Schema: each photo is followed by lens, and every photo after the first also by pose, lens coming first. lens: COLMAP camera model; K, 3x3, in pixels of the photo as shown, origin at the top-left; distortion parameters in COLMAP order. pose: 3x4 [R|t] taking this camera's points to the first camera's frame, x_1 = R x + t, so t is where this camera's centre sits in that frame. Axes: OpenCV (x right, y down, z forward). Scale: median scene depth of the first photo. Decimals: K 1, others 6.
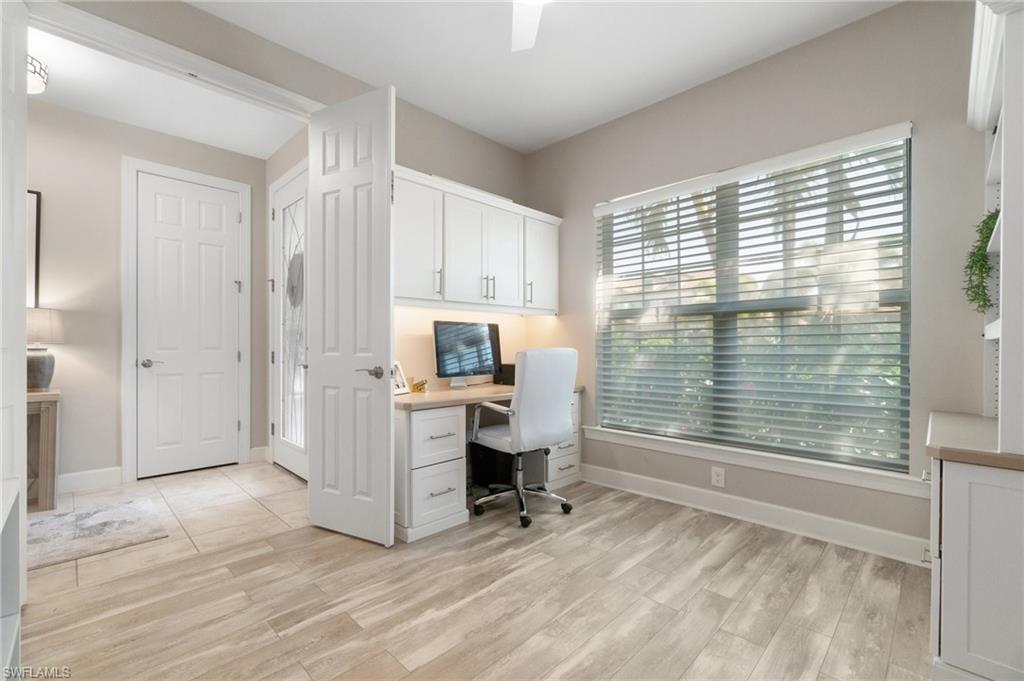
lens RADIAL K [[445.9, 0, 507.6], [0, 445.9, 339.2], [0, 0, 1]] dist [-0.004898, -0.000216]
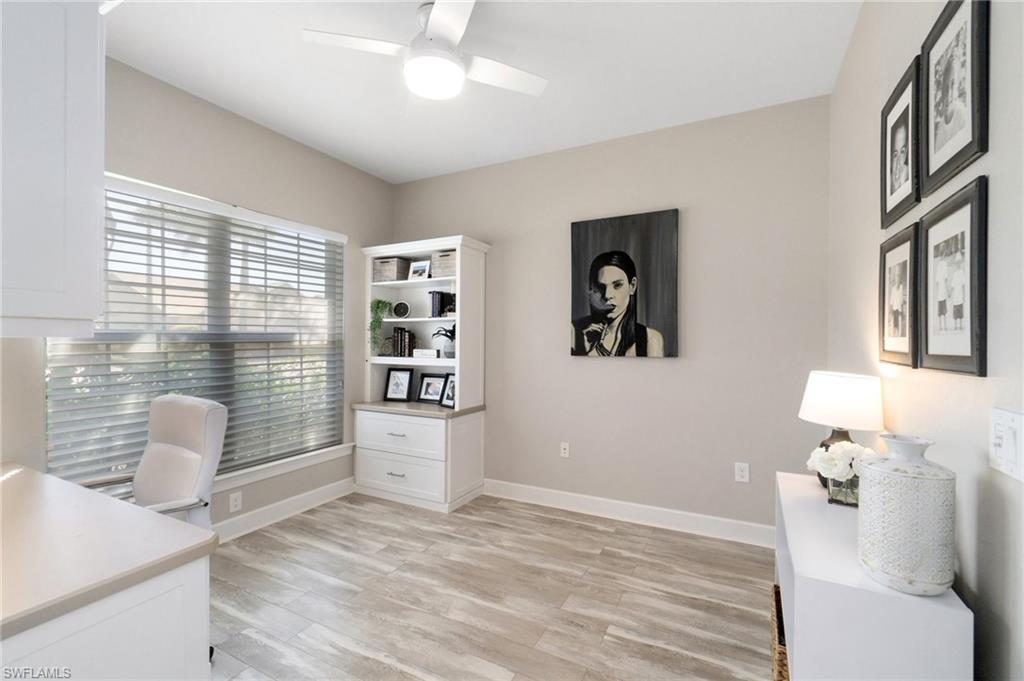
lens RADIAL K [[445.9, 0, 502.4], [0, 445.9, 343.9], [0, 0, 1]] dist [-0.004898, -0.000216]
pose [[-0.288588, -0.010562, 0.957395, -0.889115], [-0.014792, 0.999869, 0.006572, -0.094021], [-0.957339, -0.012265, -0.288706, 0.921670]]
